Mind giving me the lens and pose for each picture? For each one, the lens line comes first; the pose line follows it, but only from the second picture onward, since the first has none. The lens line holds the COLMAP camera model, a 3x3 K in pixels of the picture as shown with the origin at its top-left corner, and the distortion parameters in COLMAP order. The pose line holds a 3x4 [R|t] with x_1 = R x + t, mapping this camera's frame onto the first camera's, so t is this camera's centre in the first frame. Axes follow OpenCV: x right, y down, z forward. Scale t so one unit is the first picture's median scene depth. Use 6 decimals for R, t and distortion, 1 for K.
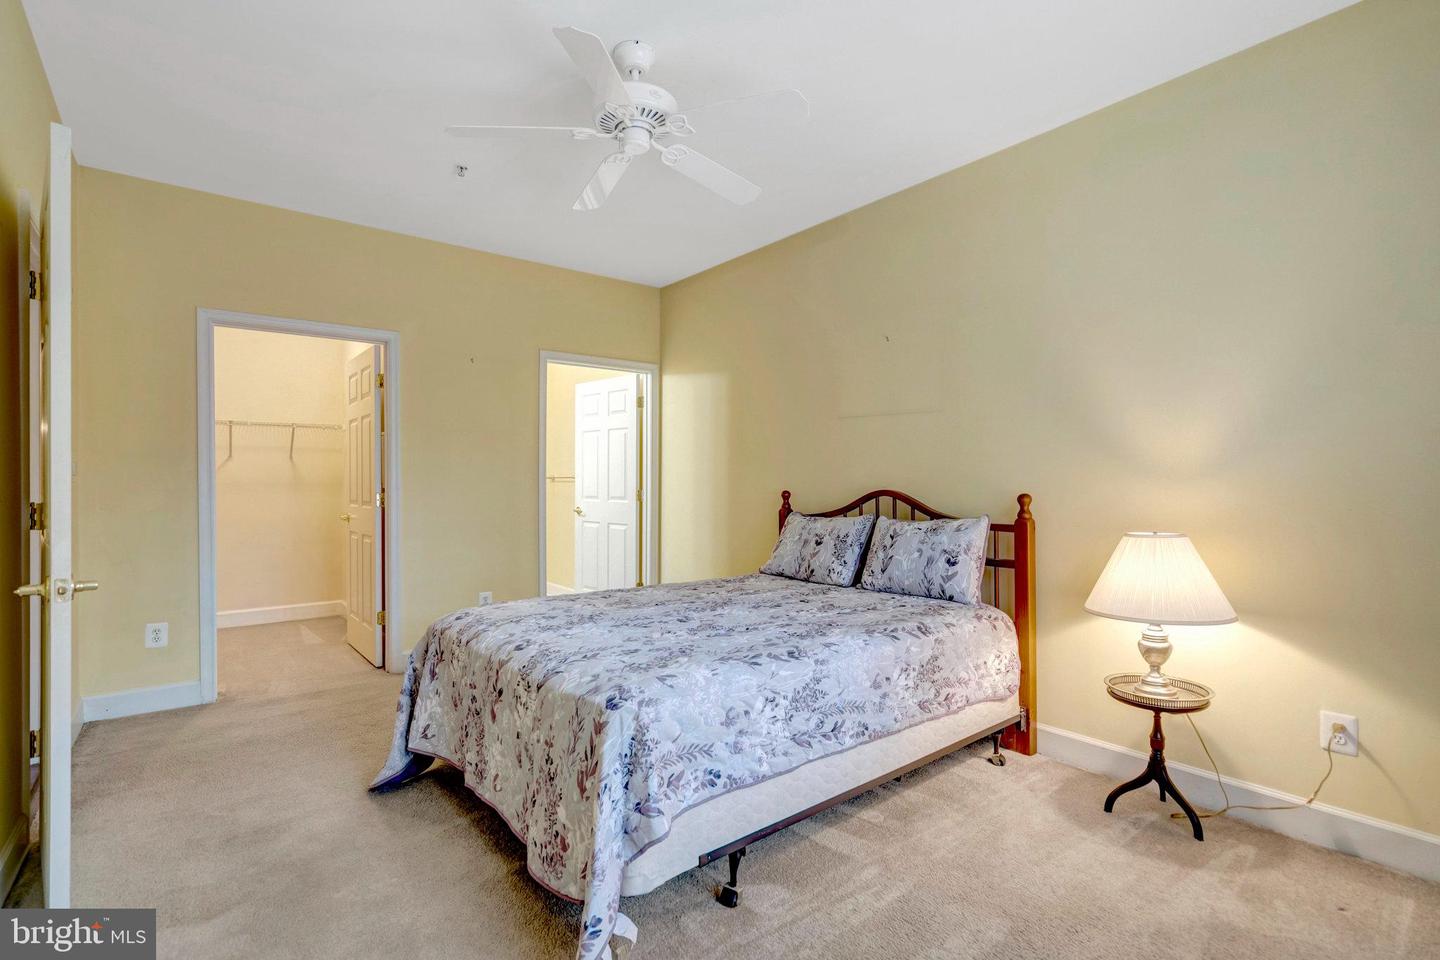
lens RADIAL K [[678.9, 0, 720.0], [0, 678.9, 480.0], [0, 0, 1]] dist [-0.002155, -0.000003]
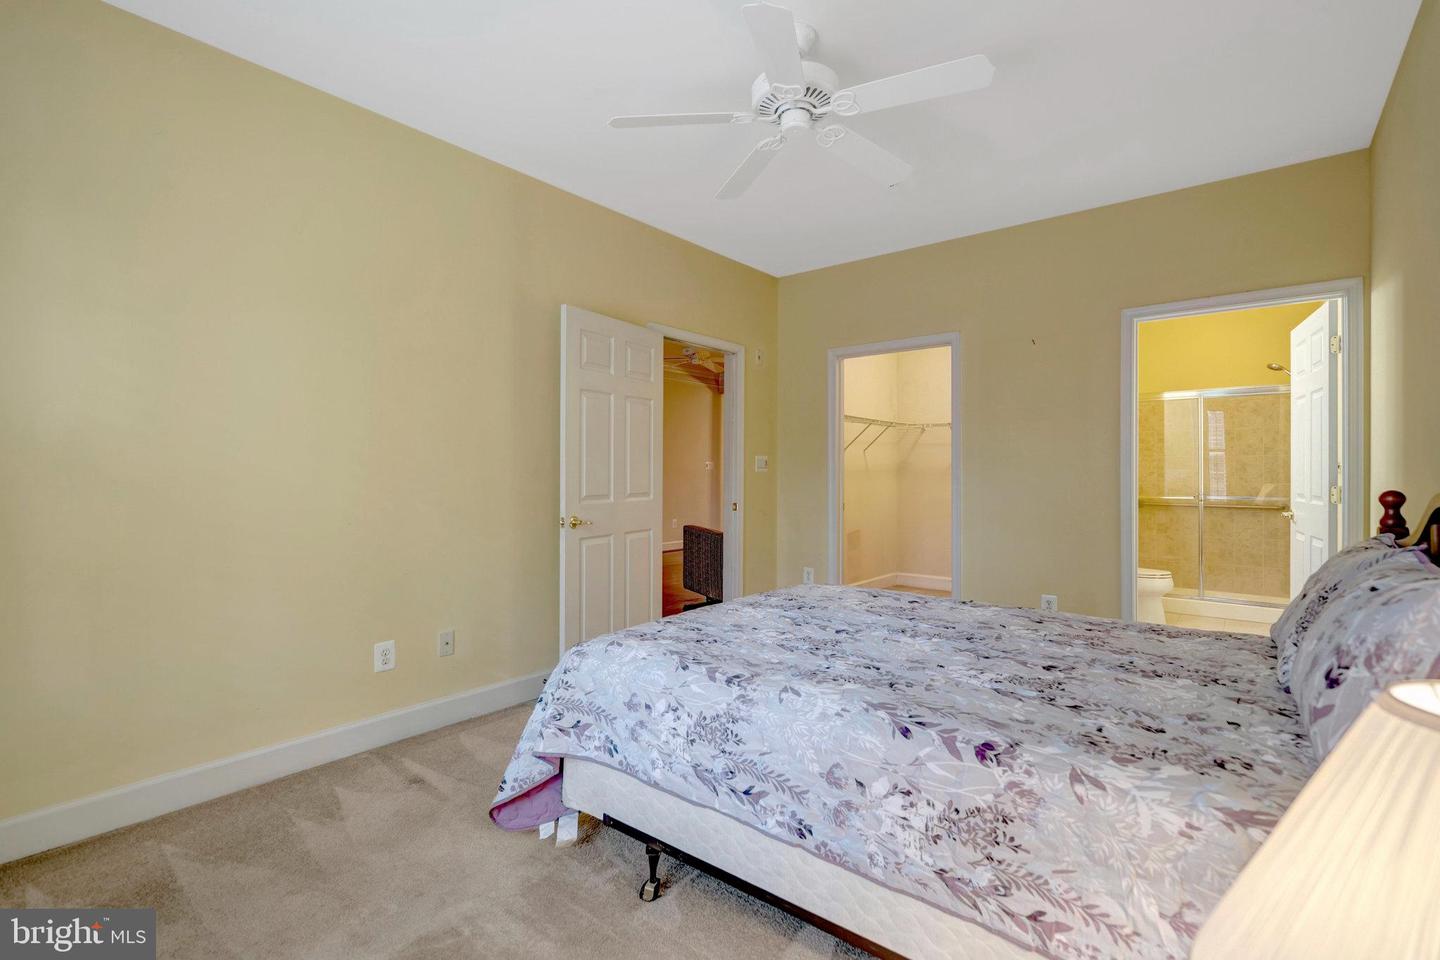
lens RADIAL K [[666.9, 0, 718.9], [0, 666.9, 472.8], [0, 0, 1]] dist [0.000422, 0.000954]
pose [[0.208573, 0.000665, -0.978007, 0.818006], [-0.001579, 0.999999, 0.000343, 0.005899], [0.978005, 0.001472, 0.208574, 0.740730]]
